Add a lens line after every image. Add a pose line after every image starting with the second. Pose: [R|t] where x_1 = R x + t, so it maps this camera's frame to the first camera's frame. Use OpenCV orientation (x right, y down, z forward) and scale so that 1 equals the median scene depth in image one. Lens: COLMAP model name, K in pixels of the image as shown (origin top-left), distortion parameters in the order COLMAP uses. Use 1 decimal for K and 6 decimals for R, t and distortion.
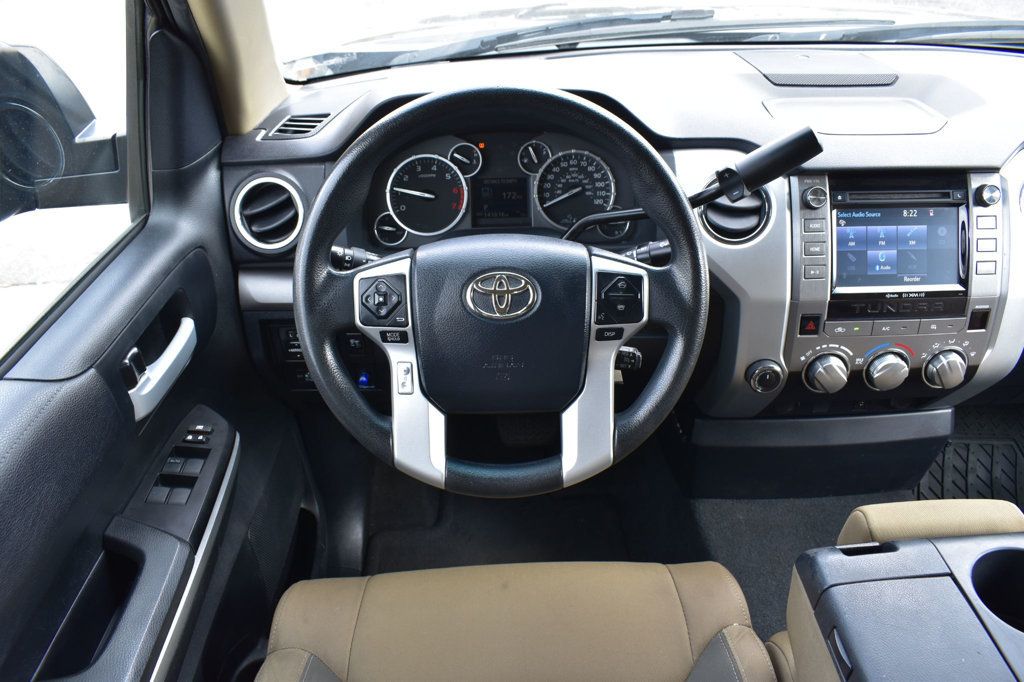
lens RADIAL K [[830.5, 0, 514.9], [0, 830.5, 346.9], [0, 0, 1]] dist [-0.097800, 0.026049]
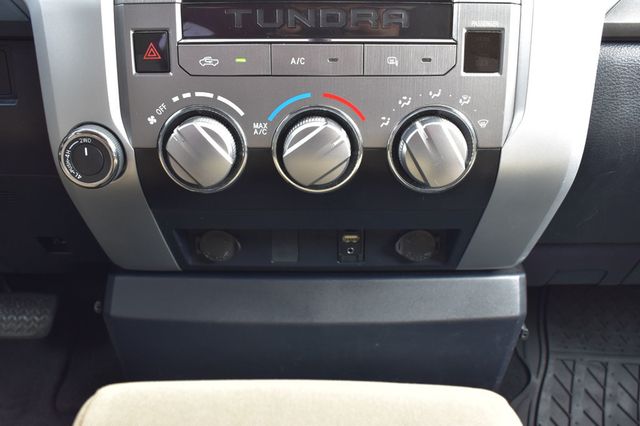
lens RADIAL K [[659.9, 0, 317.1], [0, 659.9, 215.3], [0, 0, 1]] dist [-0.105097, 0.000000]
pose [[0.999102, 0.029771, -0.030161, 0.474647], [-0.034350, 0.985710, -0.164913, 0.144275], [0.024821, 0.165801, 0.985847, 0.582890]]
